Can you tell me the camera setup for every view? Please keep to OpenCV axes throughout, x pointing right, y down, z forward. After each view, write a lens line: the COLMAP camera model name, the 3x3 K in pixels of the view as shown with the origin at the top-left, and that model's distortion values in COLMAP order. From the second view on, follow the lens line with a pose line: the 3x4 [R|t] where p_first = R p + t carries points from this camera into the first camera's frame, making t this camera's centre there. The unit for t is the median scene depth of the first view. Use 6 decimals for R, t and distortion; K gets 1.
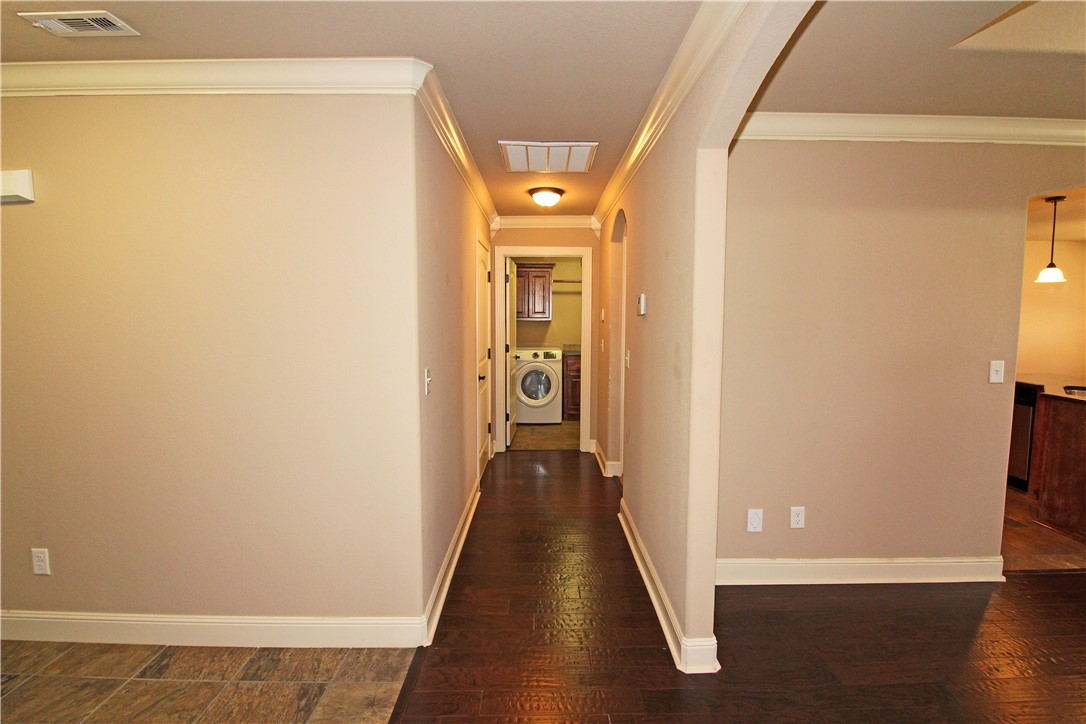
lens RADIAL K [[504.7, 0, 546.1], [0, 504.7, 352.1], [0, 0, 1]] dist [-0.001818, -0.005550]
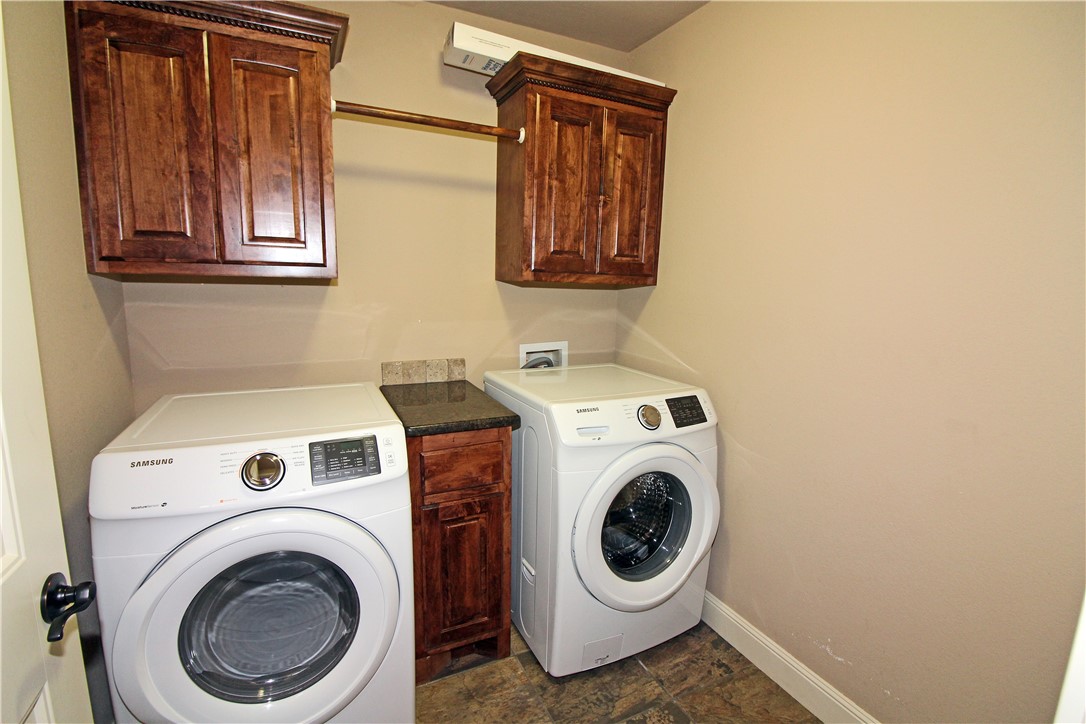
lens RADIAL K [[504.7, 0, 545.0], [0, 504.7, 362.1], [0, 0, 1]] dist [-0.001818, -0.005550]
pose [[0.898109, -0.045126, 0.437451, -0.007191], [0.007259, 0.996107, 0.087852, -0.043782], [-0.439712, -0.075725, 0.894941, 0.787771]]
